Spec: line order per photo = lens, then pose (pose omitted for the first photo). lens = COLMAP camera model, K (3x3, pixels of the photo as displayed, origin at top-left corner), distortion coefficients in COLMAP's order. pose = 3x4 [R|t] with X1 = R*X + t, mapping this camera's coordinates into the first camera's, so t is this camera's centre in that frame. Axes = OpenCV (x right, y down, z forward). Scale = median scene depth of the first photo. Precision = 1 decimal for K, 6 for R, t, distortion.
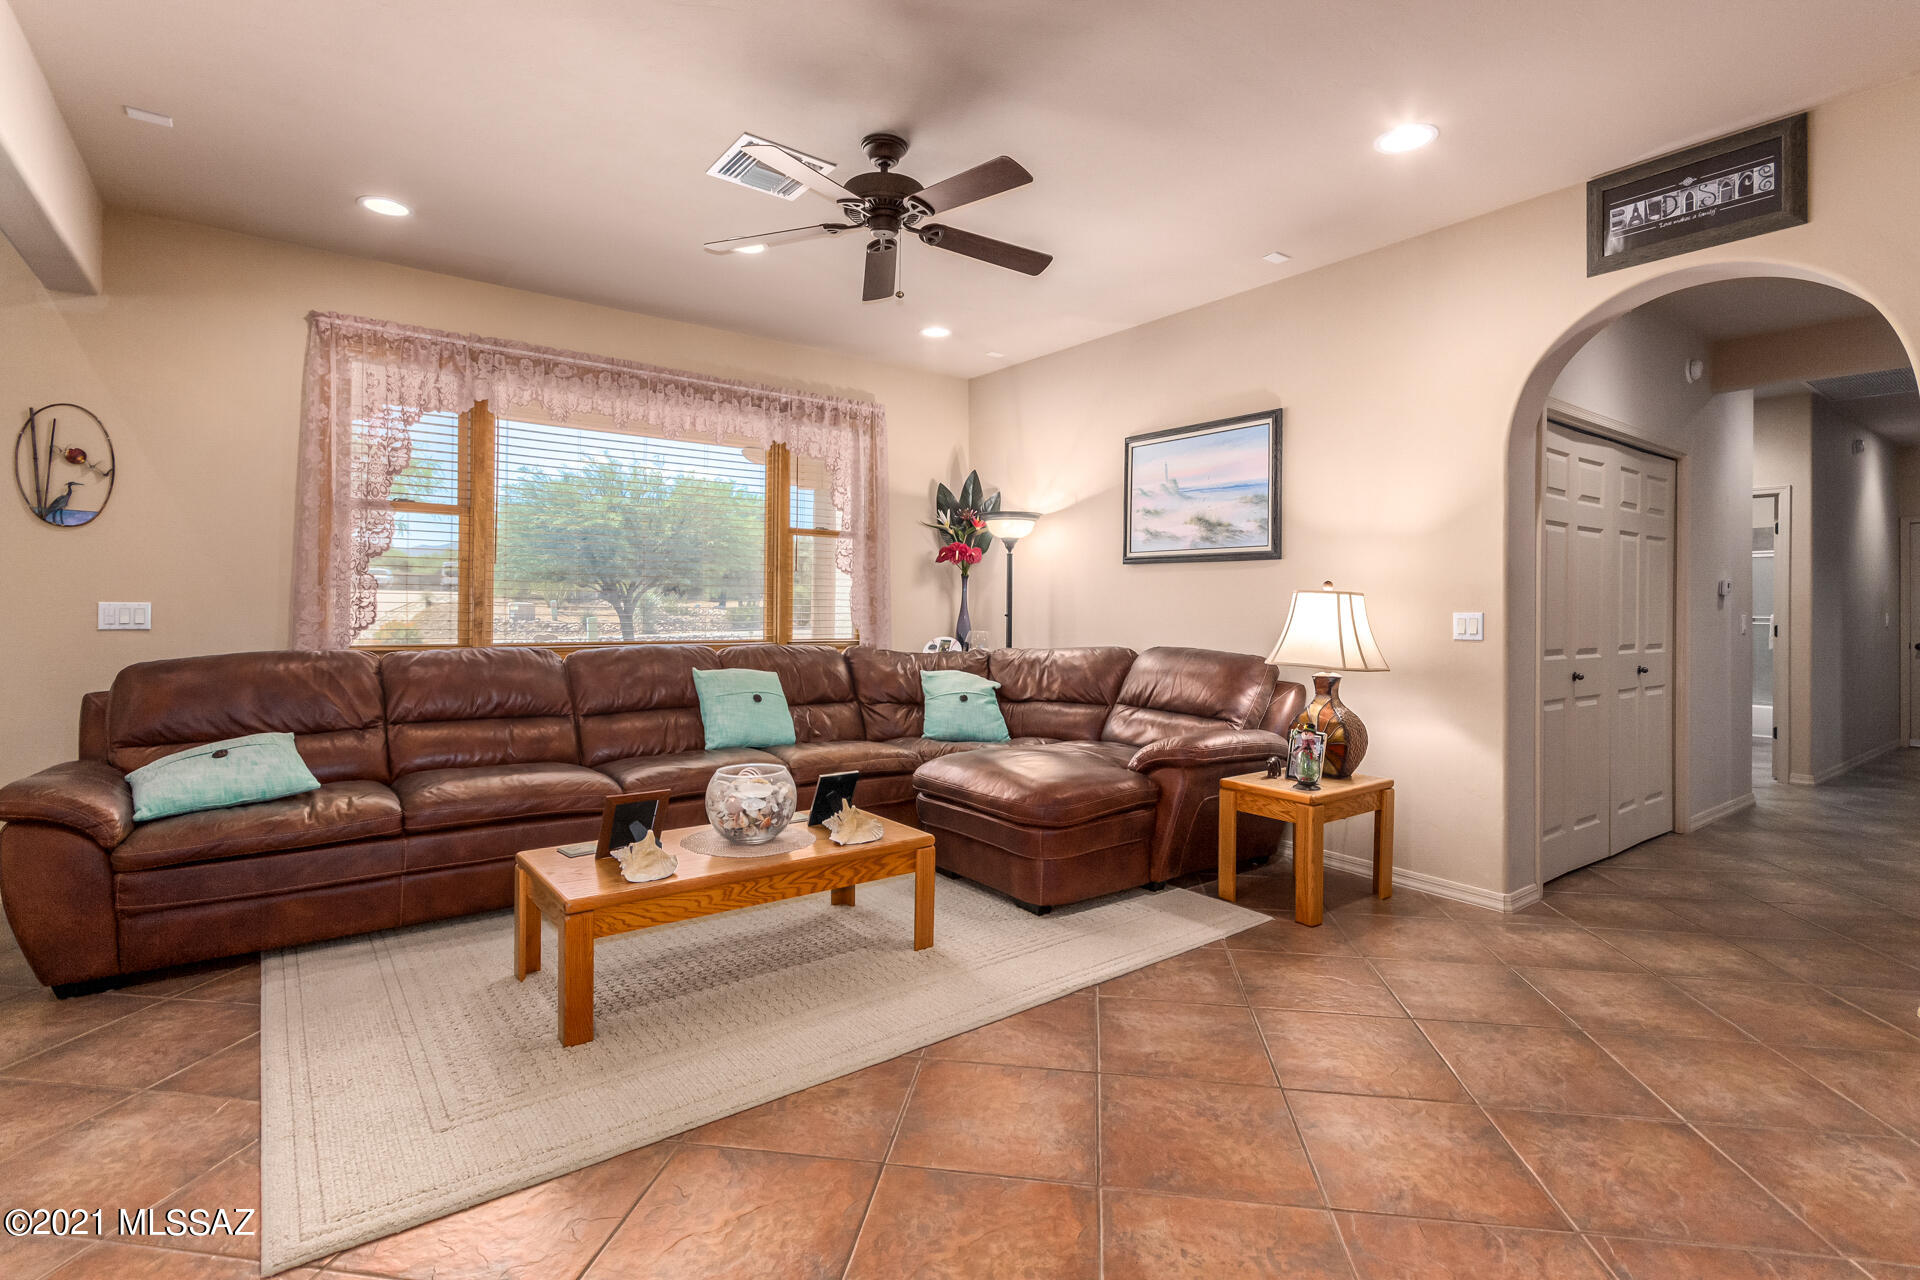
lens RADIAL K [[890.4, 0, 969.0], [0, 890.4, 607.4], [0, 0, 1]] dist [0.000101, 0.000488]
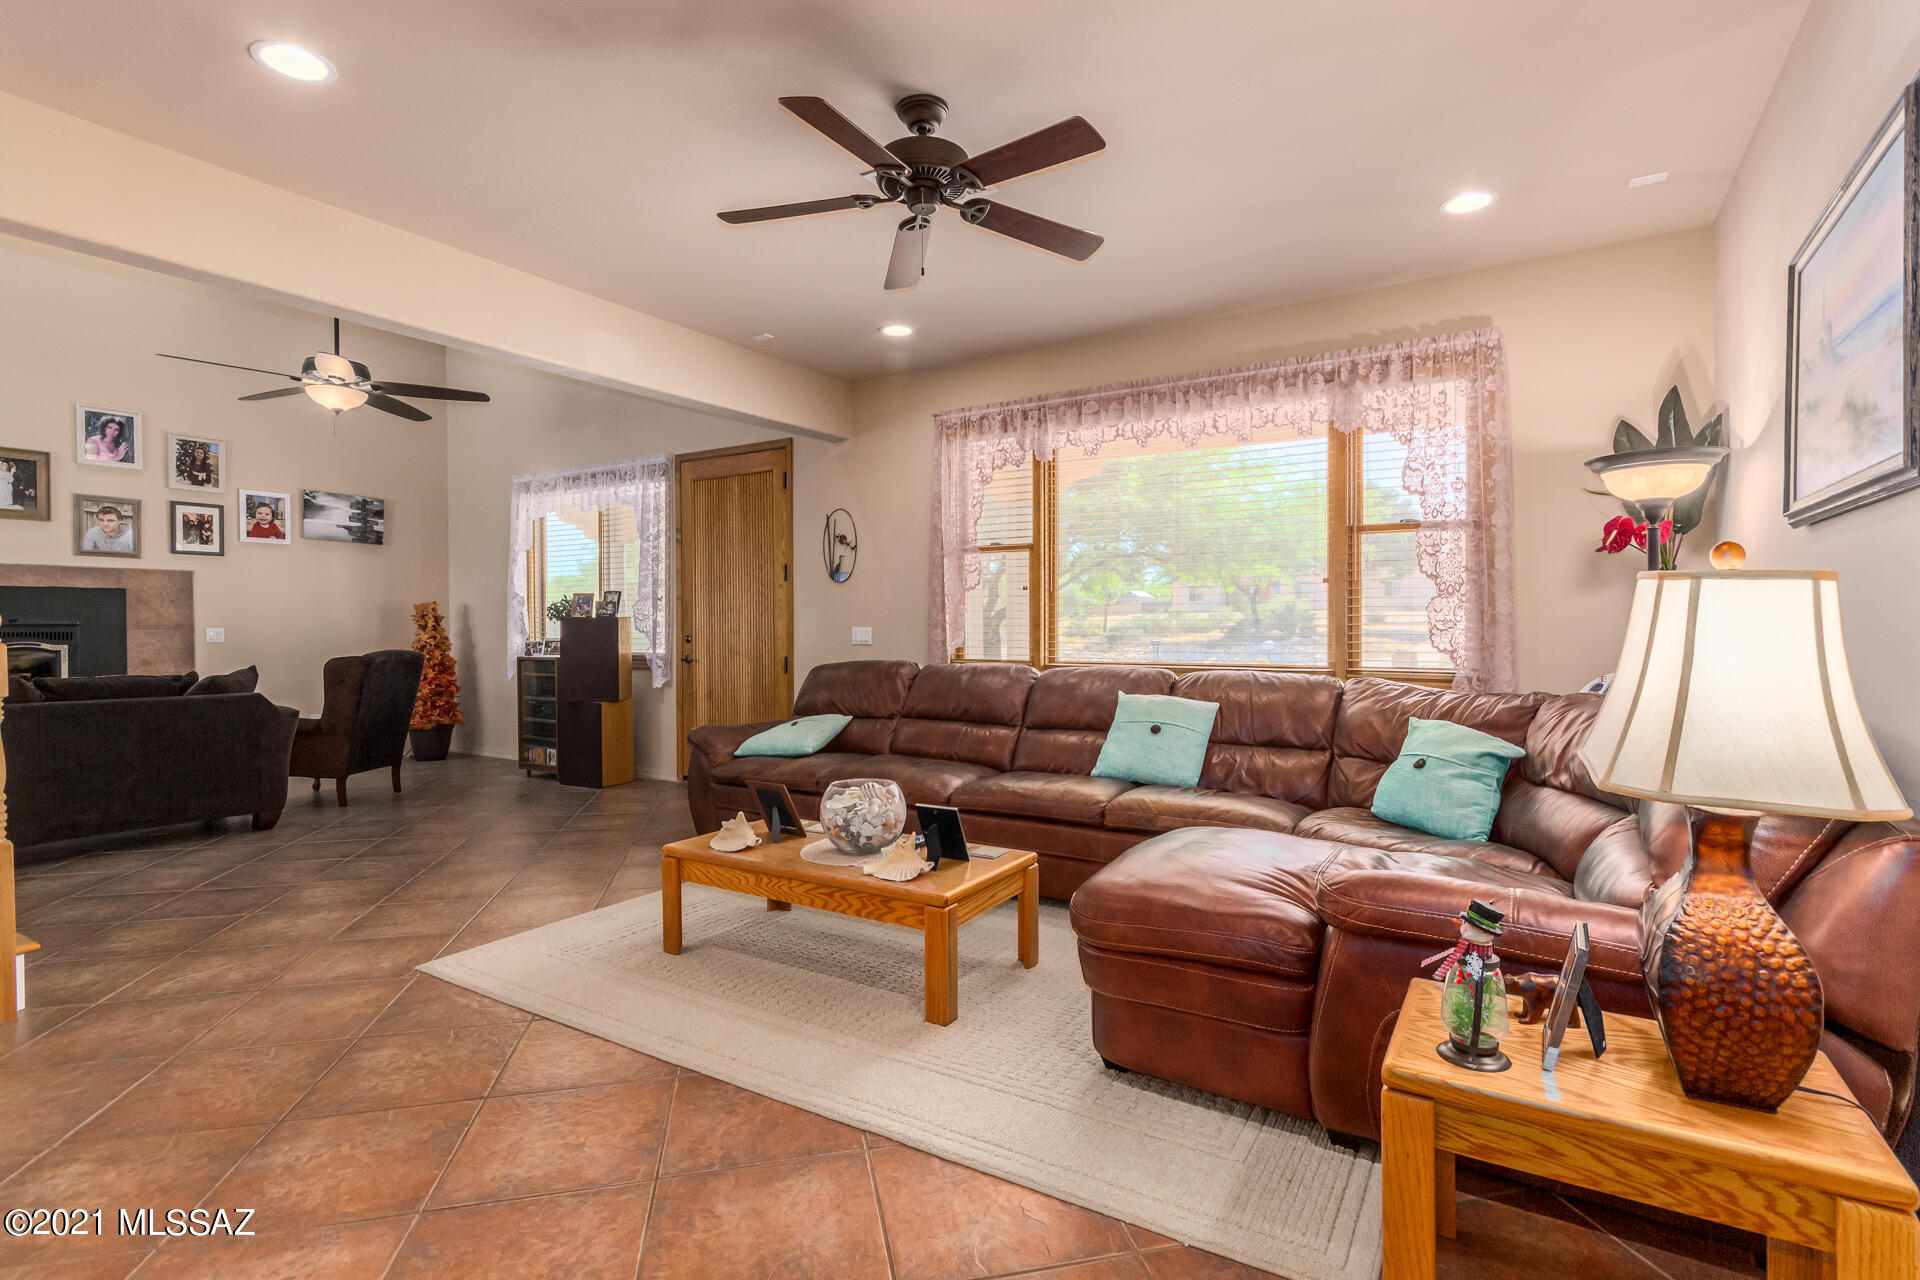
lens RADIAL K [[923.0, 0, 995.4], [0, 923.0, 633.8], [0, 0, 1]] dist [-0.000555, -0.001139]
pose [[0.364987, -0.003347, -0.931006, 0.588779], [0.005510, 0.999984, -0.001434, 0.007819], [0.930996, -0.004607, 0.365000, 0.542690]]
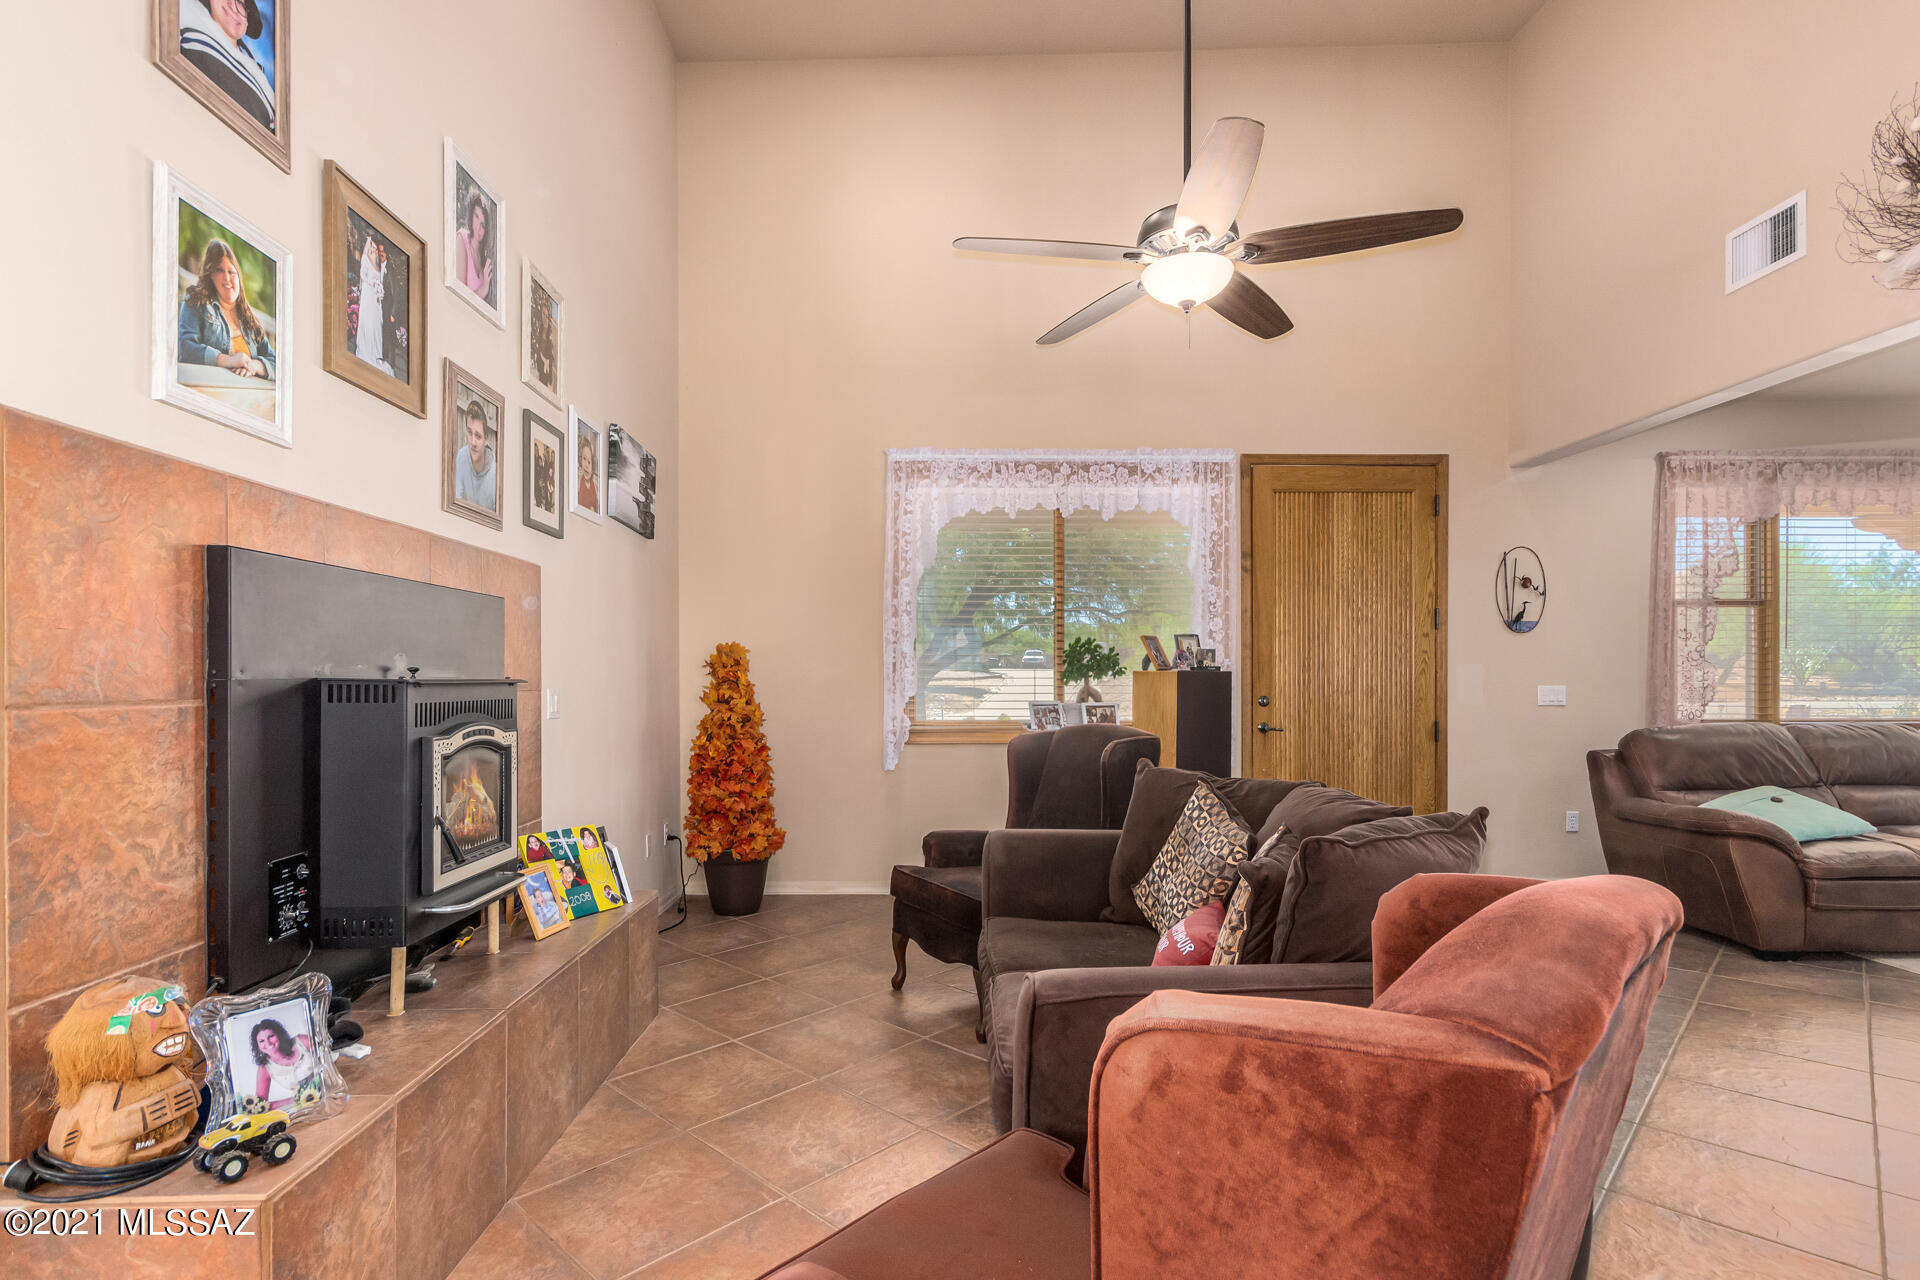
lens RADIAL K [[935.1, 0, 949.3], [0, 935.1, 685.4], [0, 0, 1]] dist [-0.001307, -0.000300]
pose [[0.807371, -0.008650, -0.589981, -0.738825], [0.009261, 0.999955, -0.001989, -0.010680], [0.589972, -0.003858, 0.807415, -0.620558]]
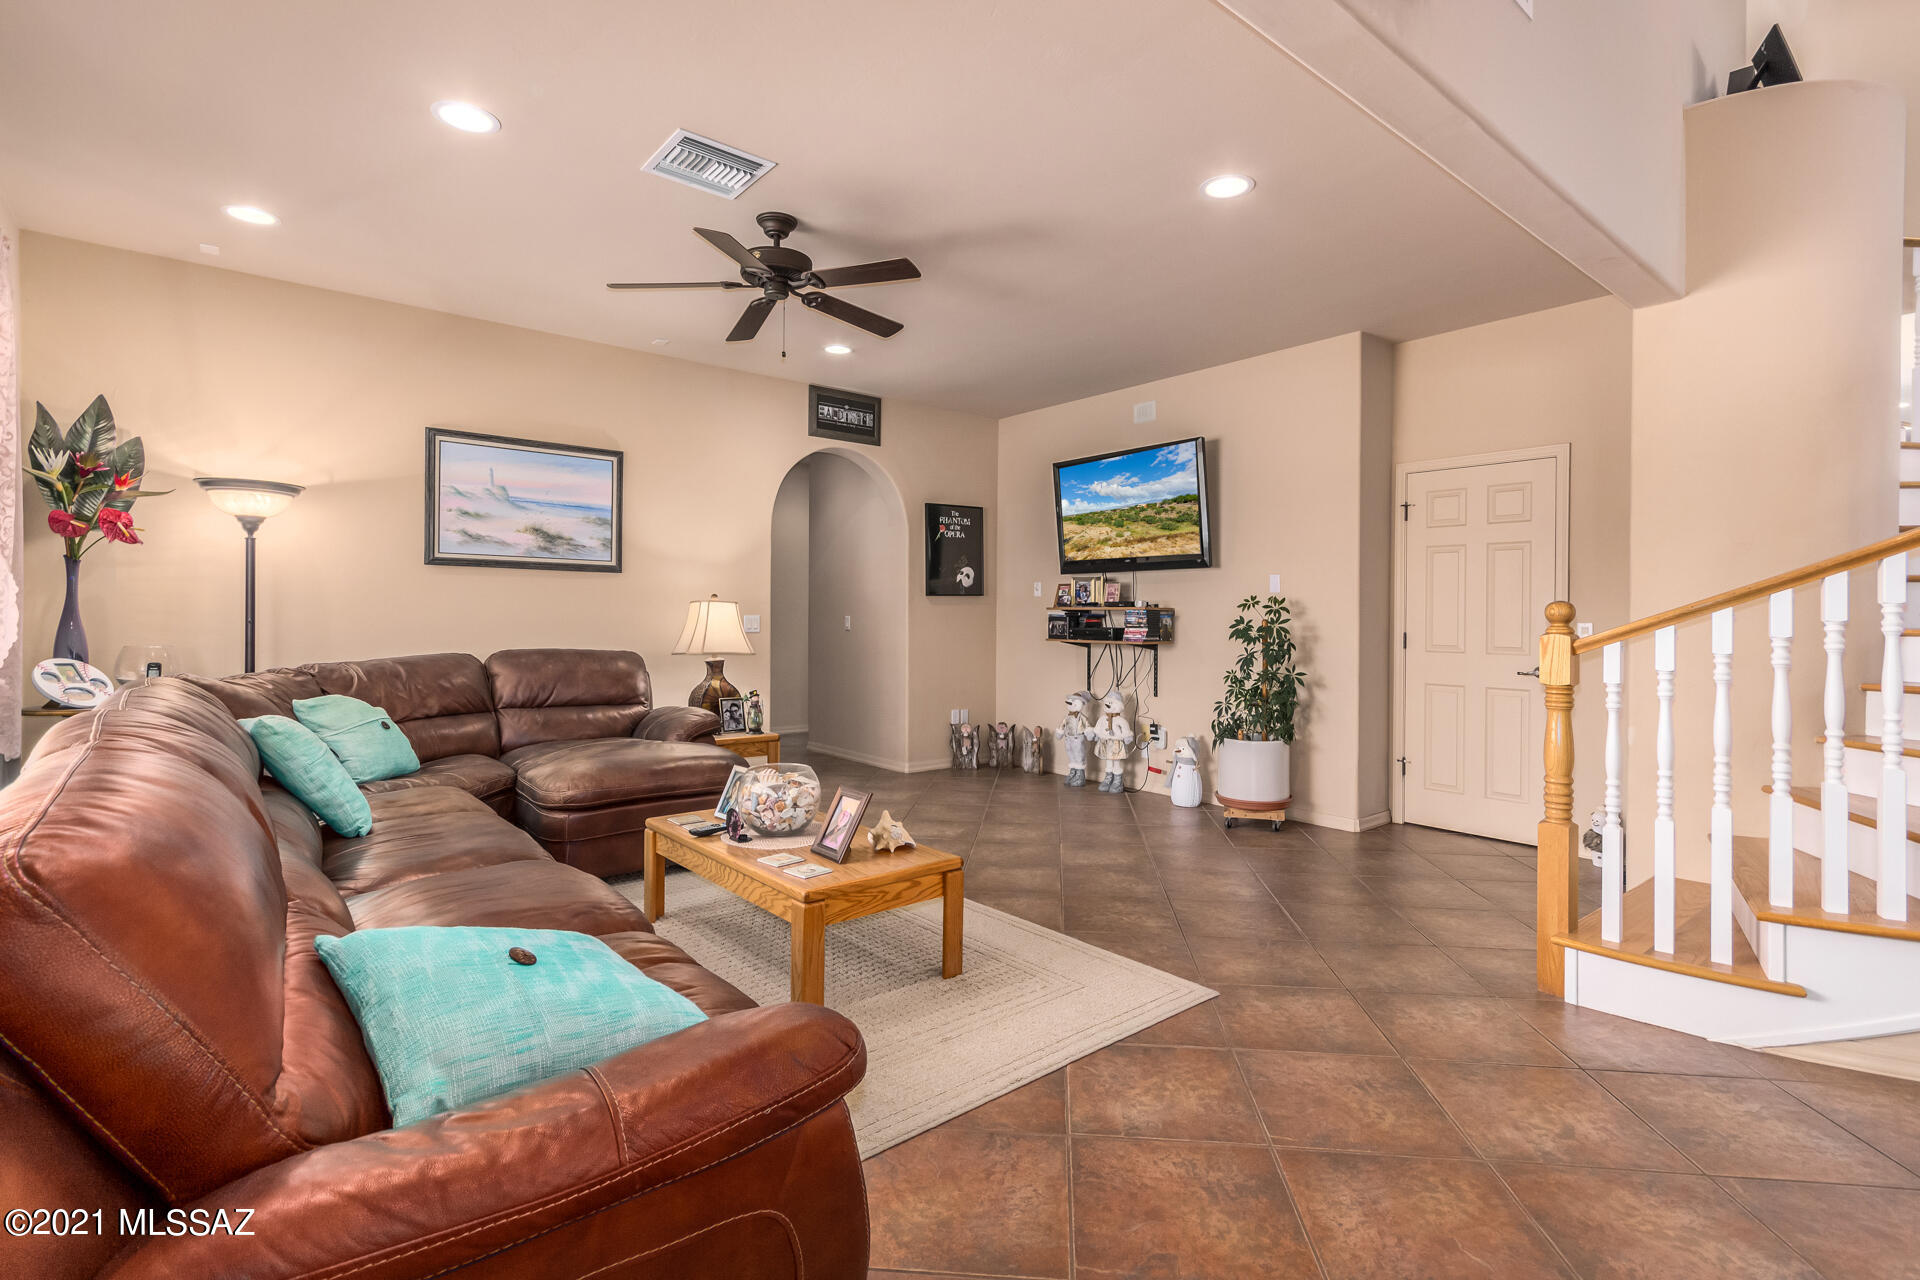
lens RADIAL K [[890.4, 0, 969.0], [0, 890.4, 607.4], [0, 0, 1]] dist [0.000101, 0.000488]
pose [[-0.029875, 0.001716, 0.999552, -0.955861], [-0.005702, 0.999982, -0.001888, -0.006840], [-0.999537, -0.005756, -0.029864, 0.582396]]
